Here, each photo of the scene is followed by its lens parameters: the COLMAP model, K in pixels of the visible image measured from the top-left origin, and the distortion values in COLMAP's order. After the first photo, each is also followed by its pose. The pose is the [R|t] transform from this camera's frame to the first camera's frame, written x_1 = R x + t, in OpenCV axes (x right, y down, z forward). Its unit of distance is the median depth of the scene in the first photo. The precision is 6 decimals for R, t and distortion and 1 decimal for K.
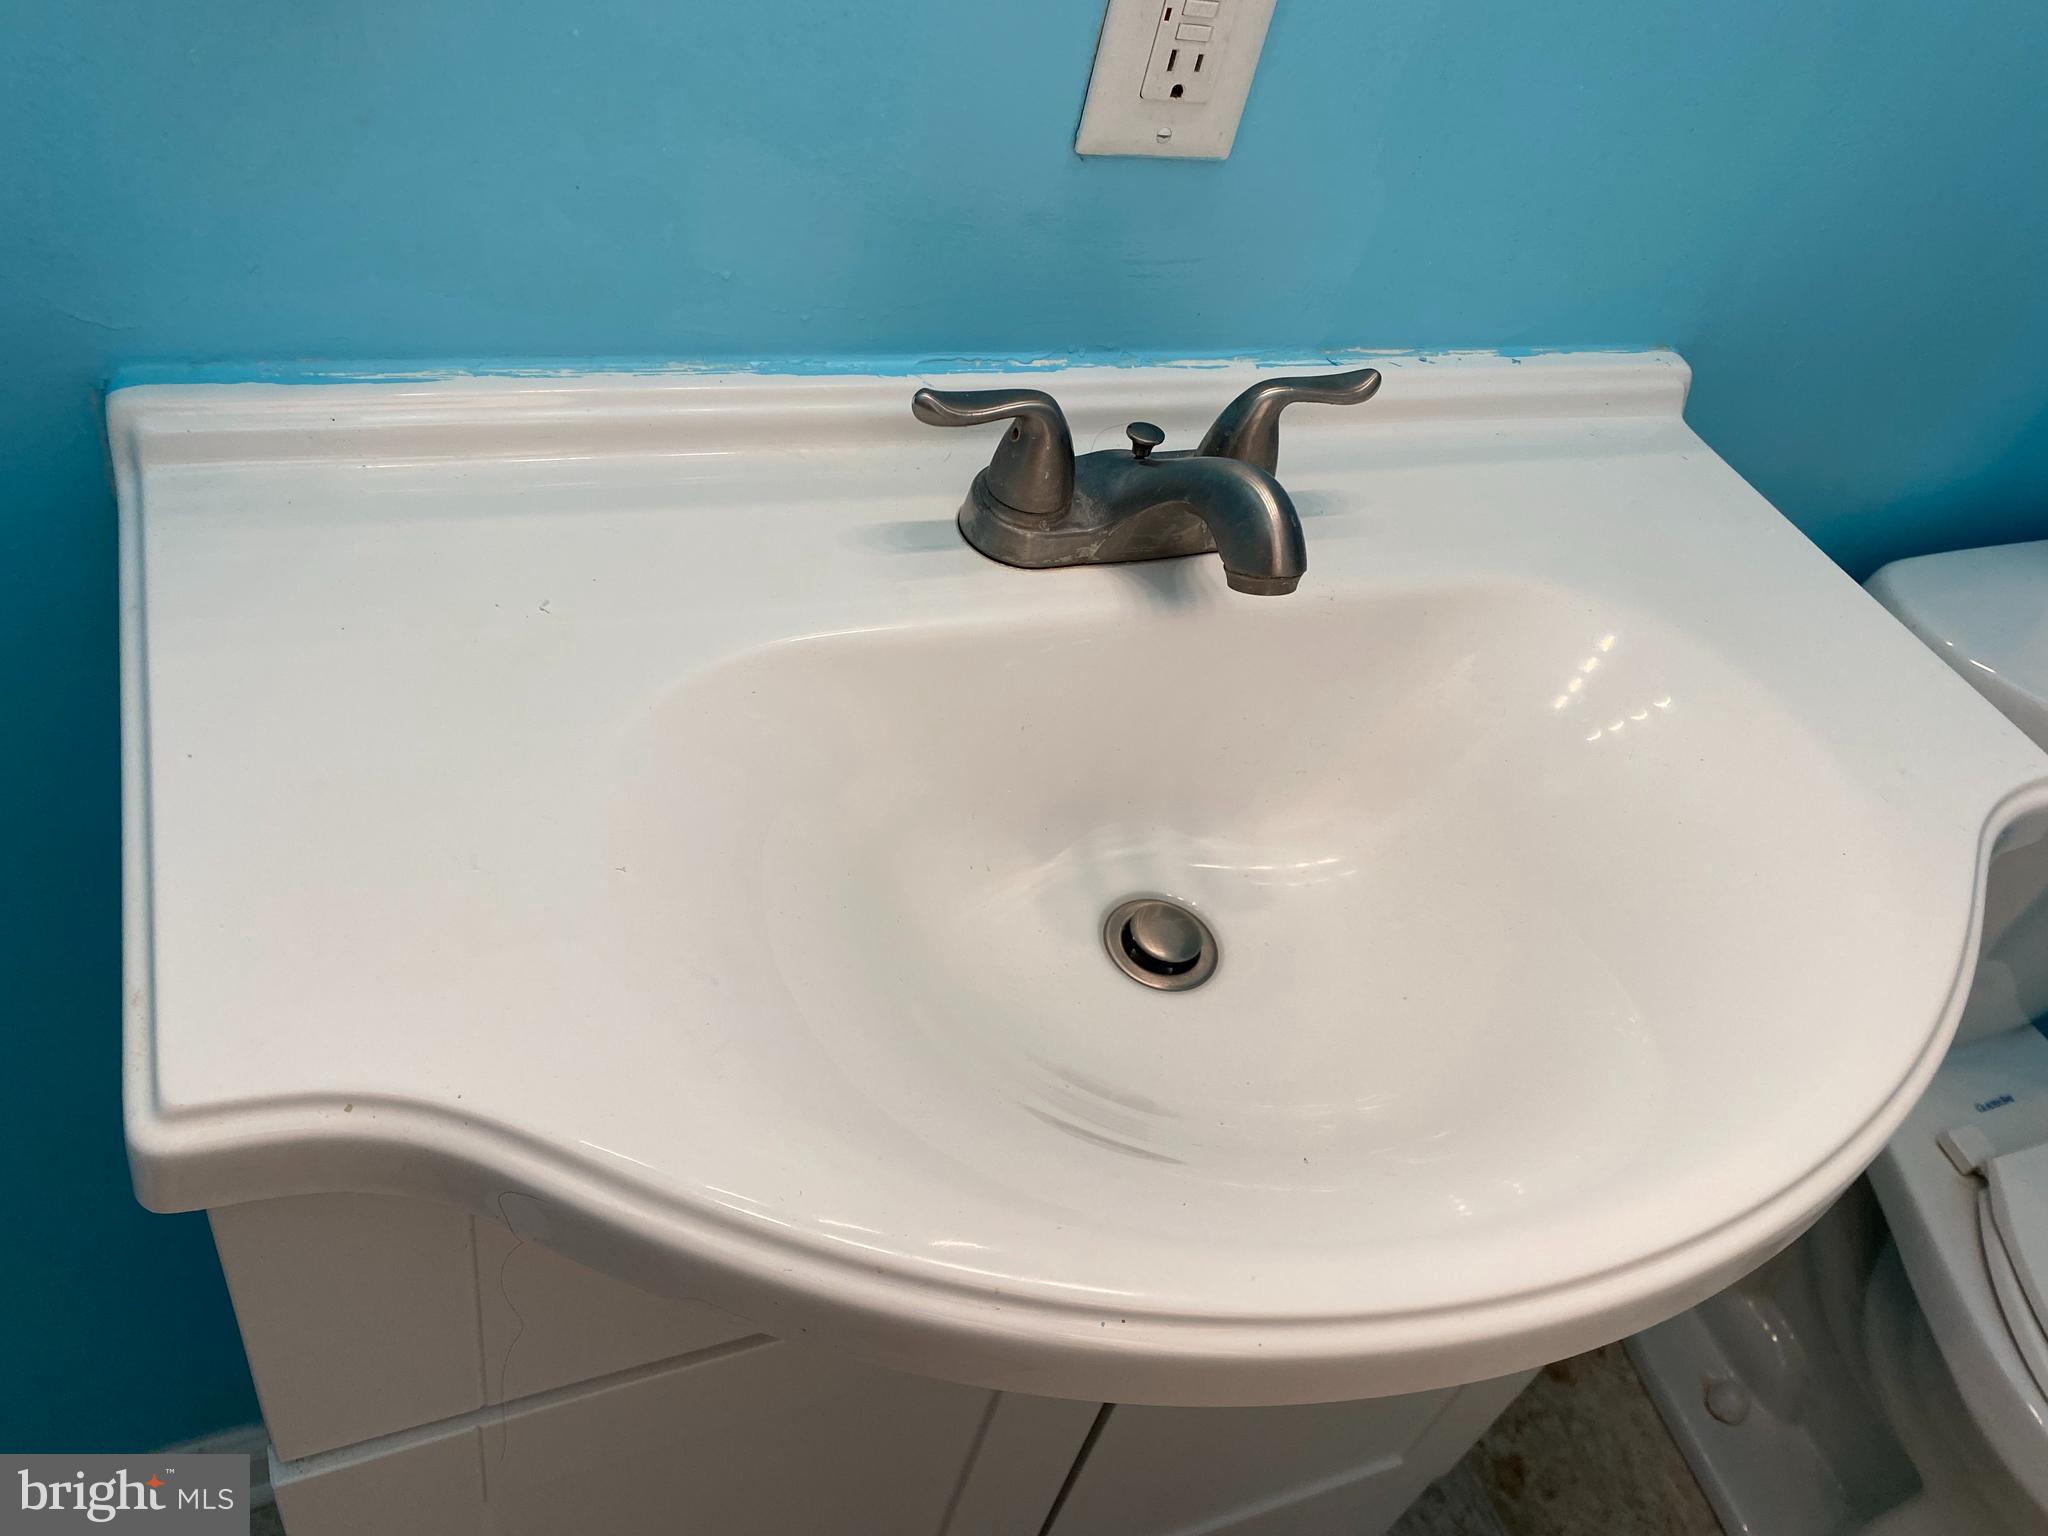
lens RADIAL K [[1563.6, 0, 1026.3], [0, 1563.6, 772.7], [0, 0, 1]] dist [-0.004105, -0.002891]
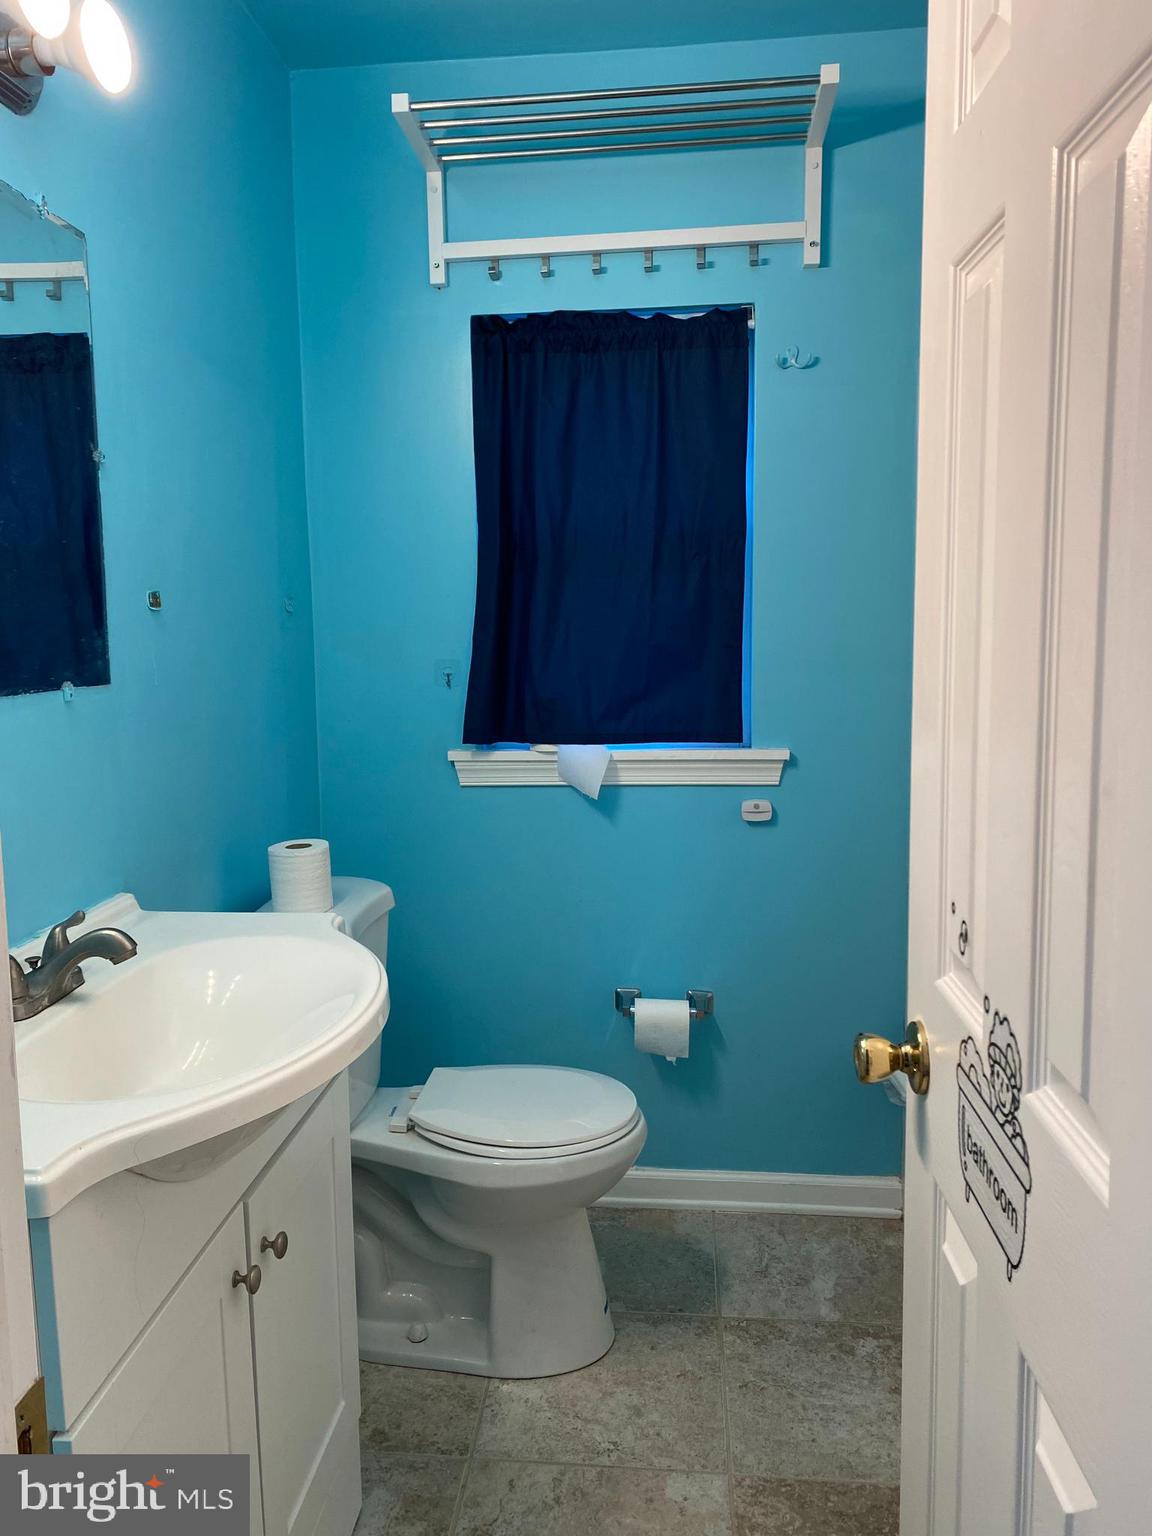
lens RADIAL K [[1172.7, 0, 573.7], [0, 1172.7, 766.6], [0, 0, 1]] dist [-0.004105, -0.002891]
pose [[0.437243, -0.314269, 0.842647, -0.501334], [0.688177, 0.720123, -0.088516, 0.160595], [-0.578991, 0.618594, 0.531141, -0.351453]]
